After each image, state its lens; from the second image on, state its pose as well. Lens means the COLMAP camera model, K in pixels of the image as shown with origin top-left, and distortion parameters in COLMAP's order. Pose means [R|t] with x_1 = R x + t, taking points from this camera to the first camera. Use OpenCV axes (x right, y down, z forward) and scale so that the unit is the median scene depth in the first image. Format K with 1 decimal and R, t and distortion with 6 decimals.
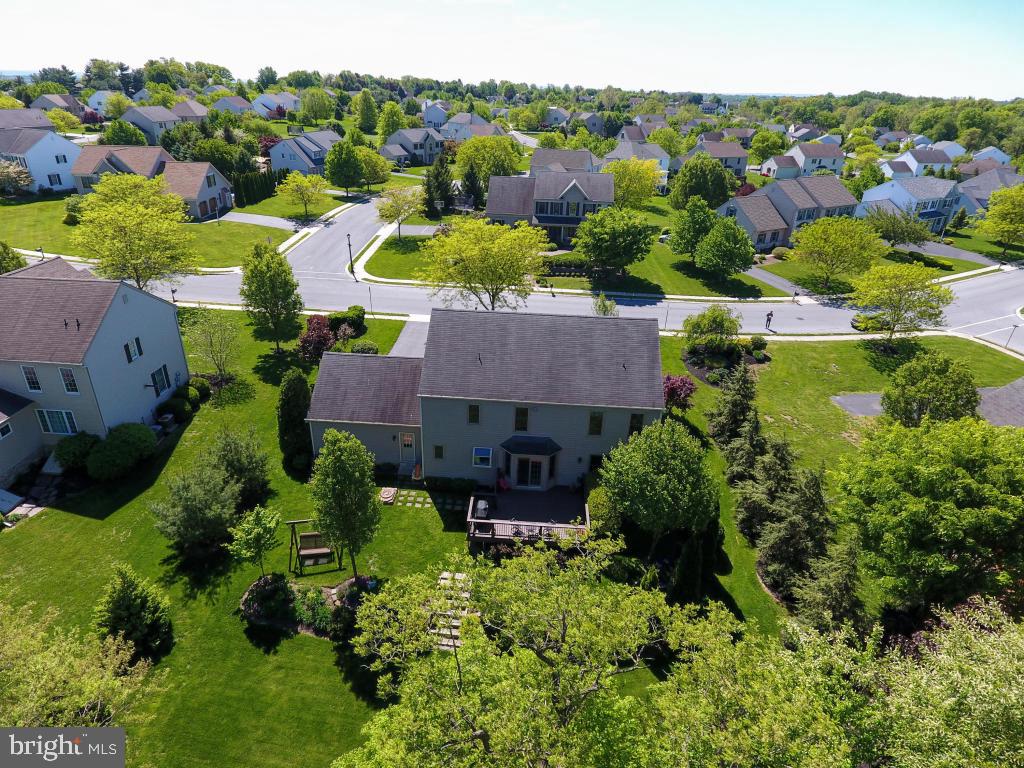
lens RADIAL K [[596.0, 0, 501.3], [0, 596.0, 381.1], [0, 0, 1]] dist [-0.002314, -0.002577]
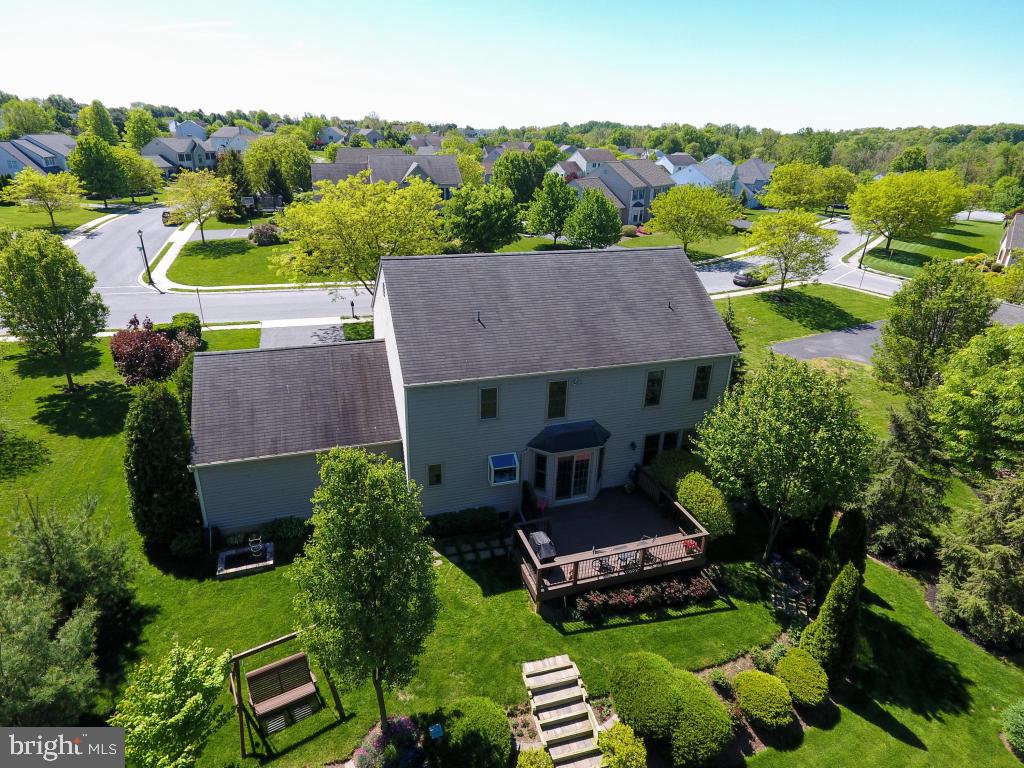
lens RADIAL K [[596.0, 0, 501.3], [0, 596.0, 381.1], [0, 0, 1]] dist [-0.002314, -0.002577]
pose [[0.929978, -0.145941, 0.337406, -0.155672], [0.162668, 0.986443, -0.021680, 0.029842], [-0.329668, 0.075047, 0.941110, 0.243373]]
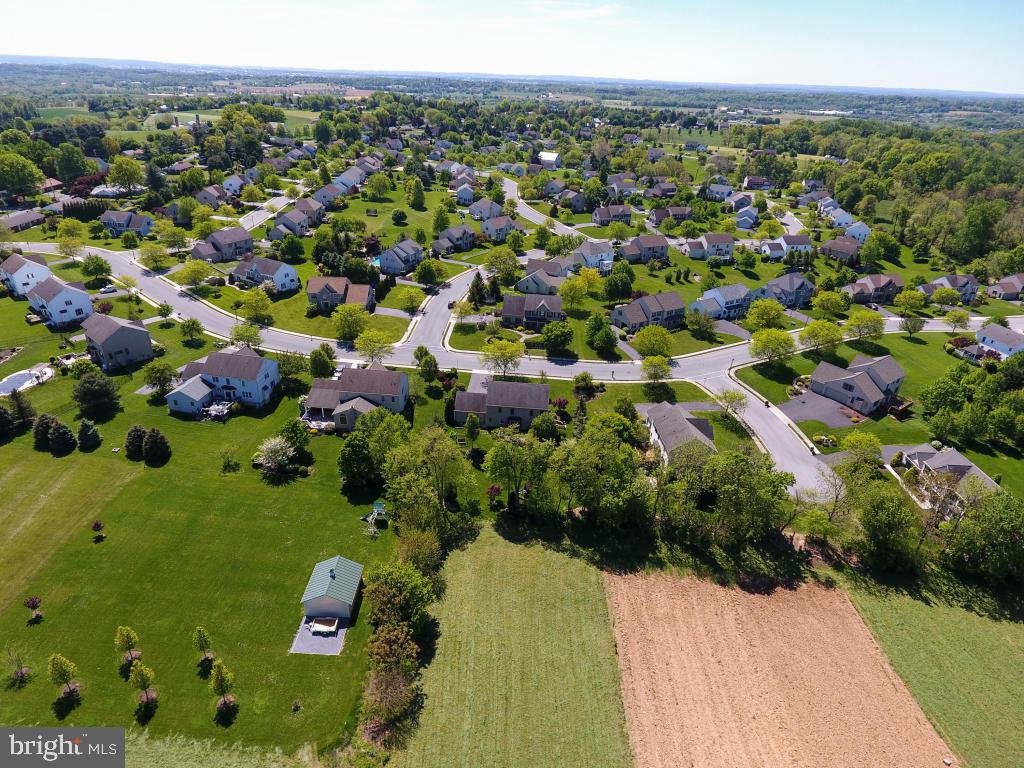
lens RADIAL K [[596.0, 0, 501.3], [0, 596.0, 381.1], [0, 0, 1]] dist [-0.002314, -0.002577]
pose [[0.999792, 0.013709, -0.015103, 0.011003], [-0.013457, 0.999771, 0.016638, -0.122083], [0.015327, -0.016432, 0.999748, -1.786291]]
